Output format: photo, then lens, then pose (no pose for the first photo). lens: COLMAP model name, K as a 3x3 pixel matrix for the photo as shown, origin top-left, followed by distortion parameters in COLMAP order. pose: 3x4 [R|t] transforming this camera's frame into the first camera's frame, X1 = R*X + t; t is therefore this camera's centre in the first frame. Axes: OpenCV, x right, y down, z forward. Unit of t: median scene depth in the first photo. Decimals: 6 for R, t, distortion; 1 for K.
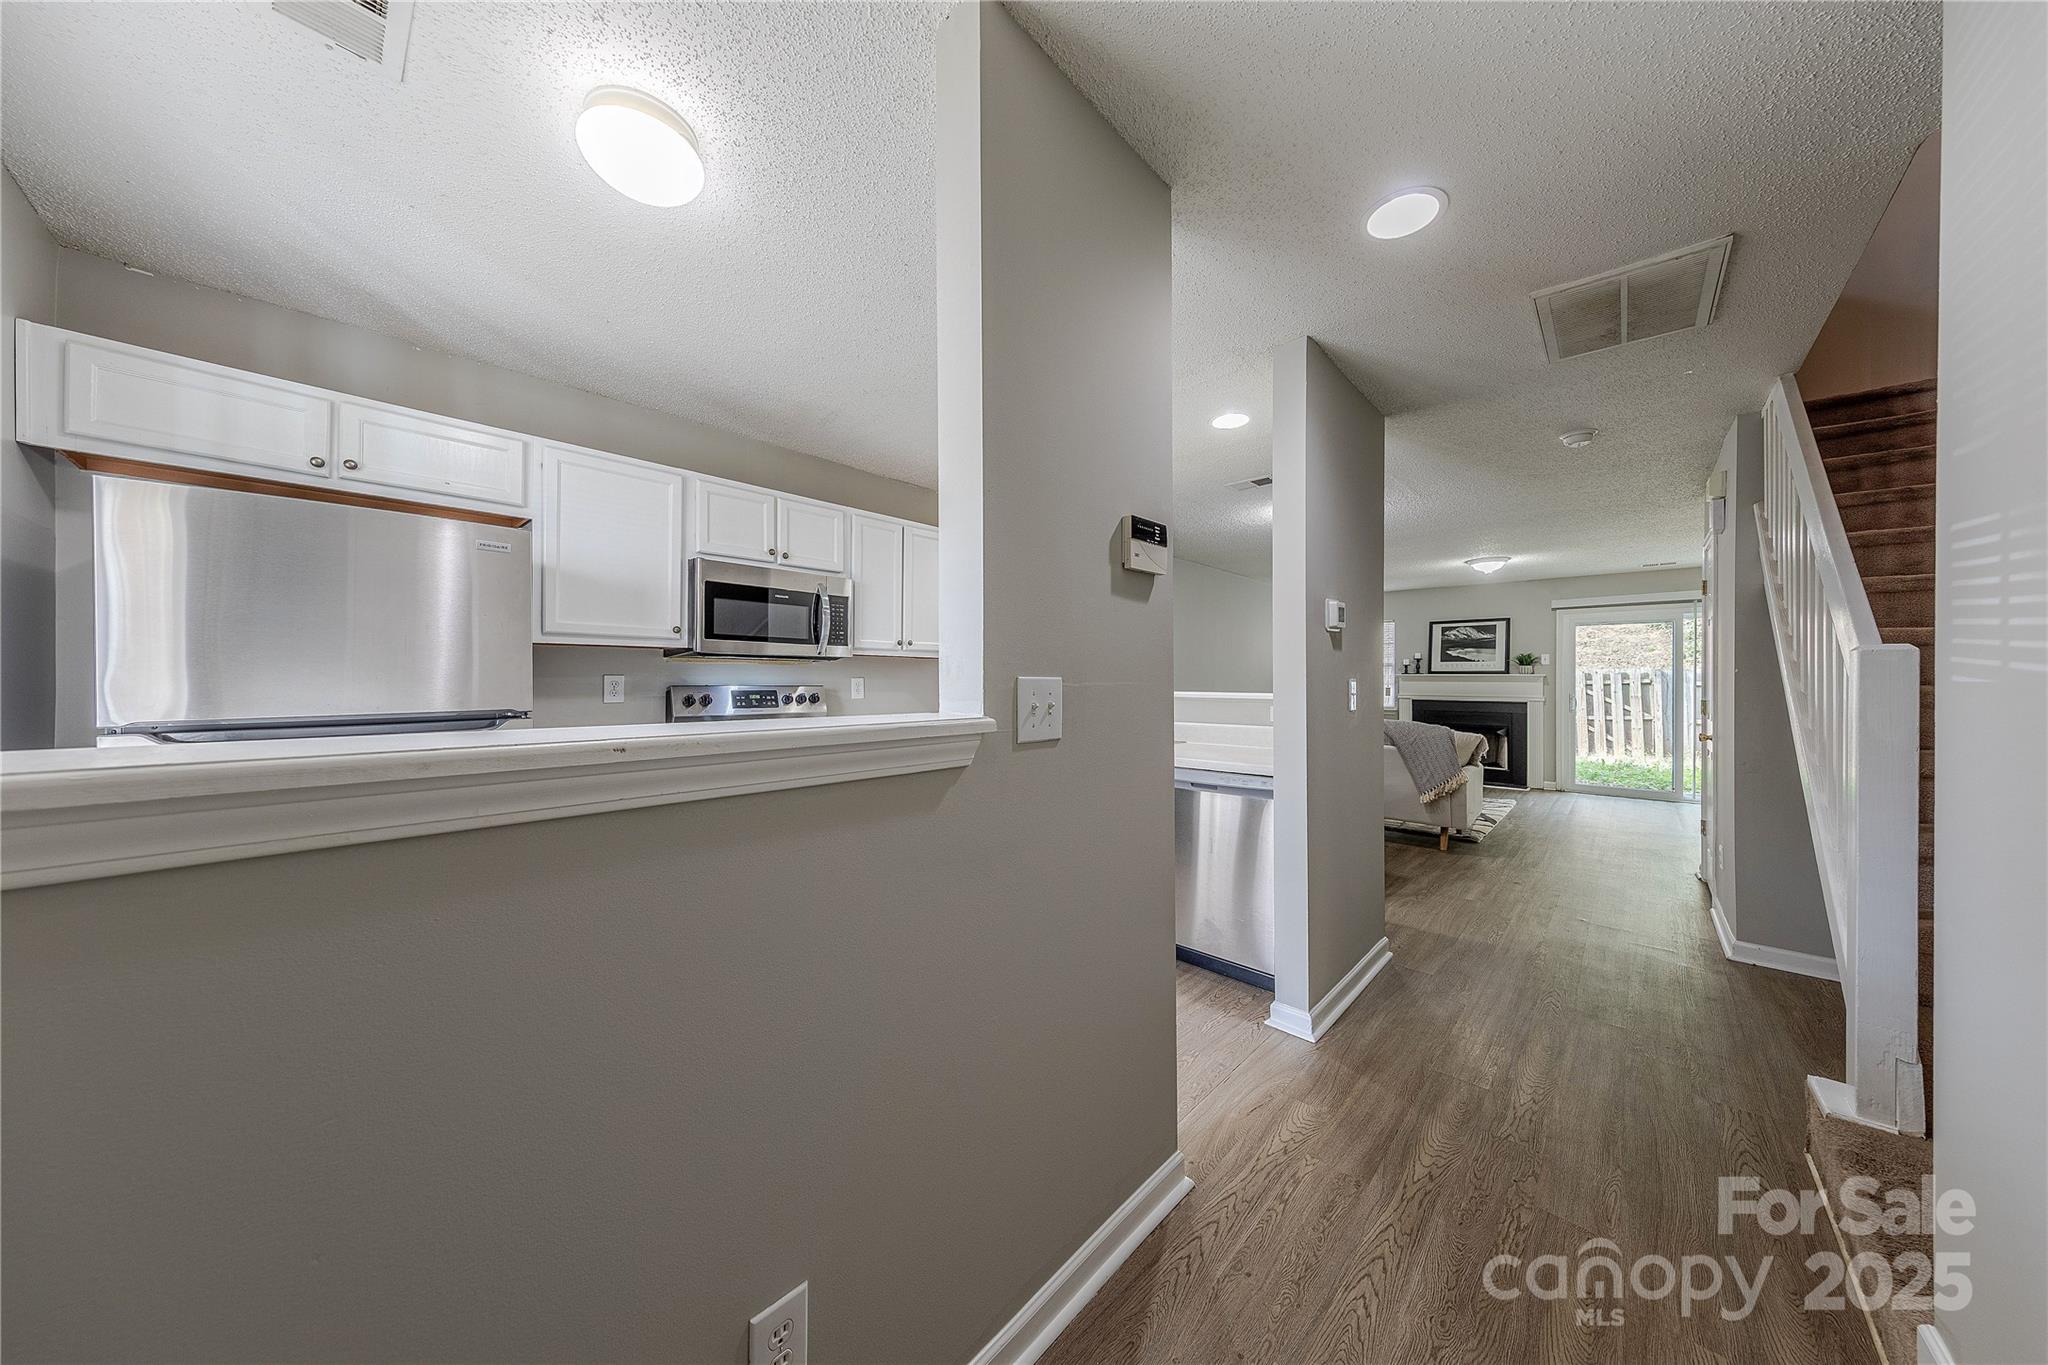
lens RADIAL K [[644.3, 0, 1024.0], [0, 644.3, 682.5], [0, 0, 1]] dist [0.000721, 0.000046]
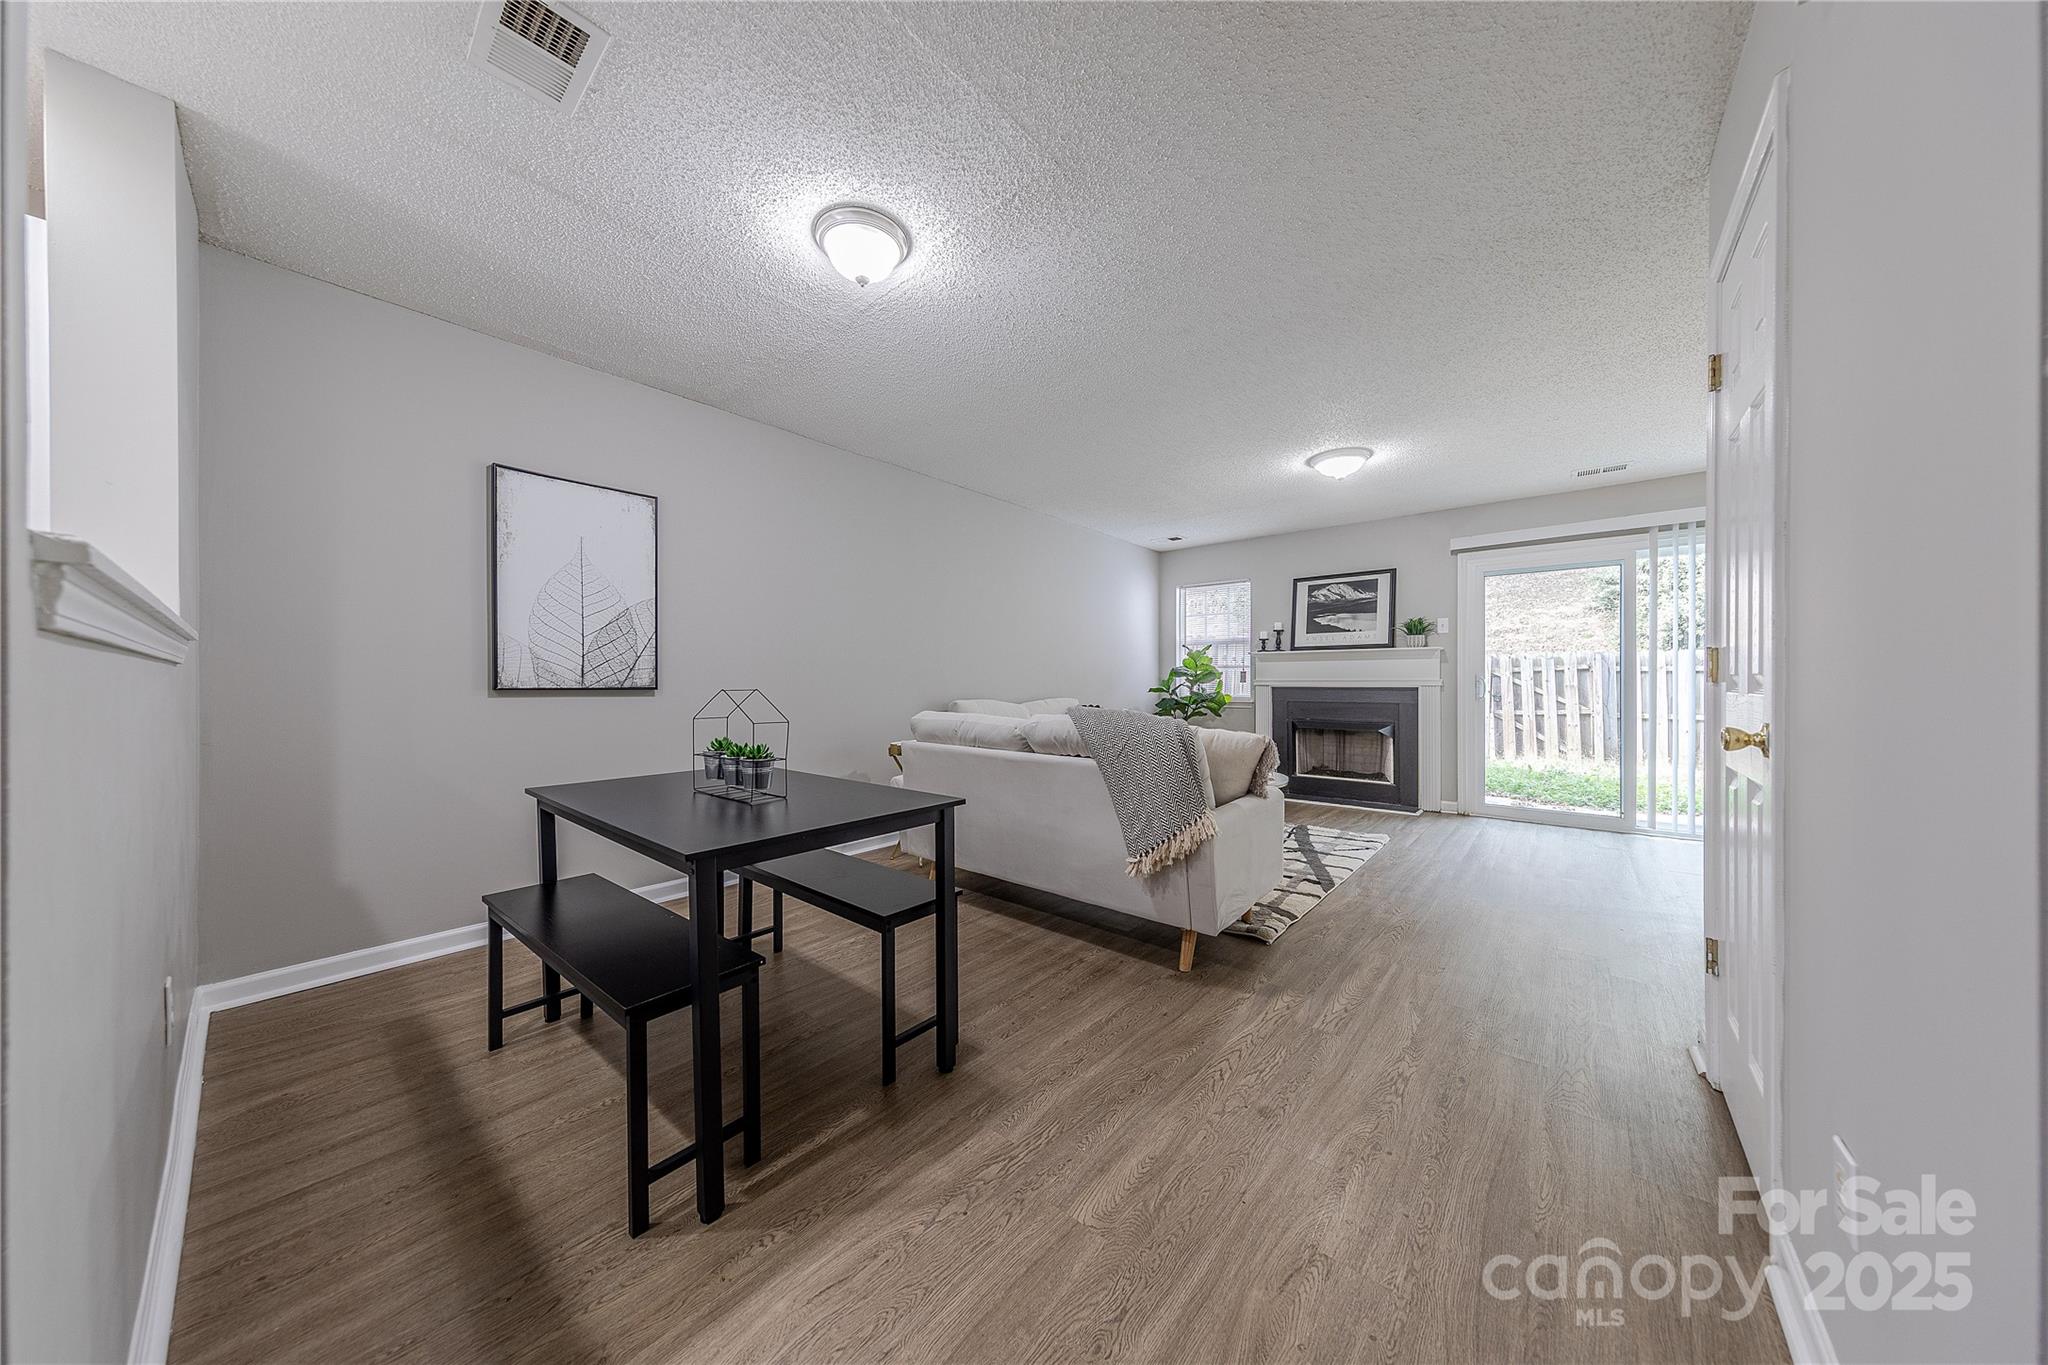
lens RADIAL K [[643.1, 0, 1009.3], [0, 643.1, 684.8], [0, 0, 1]] dist [0.000979, 0.000042]
pose [[0.999267, -0.004444, 0.038033, 0.296849], [0.004437, 0.999990, 0.000274, 0.024140], [-0.038034, -0.000105, 0.999276, 0.305265]]
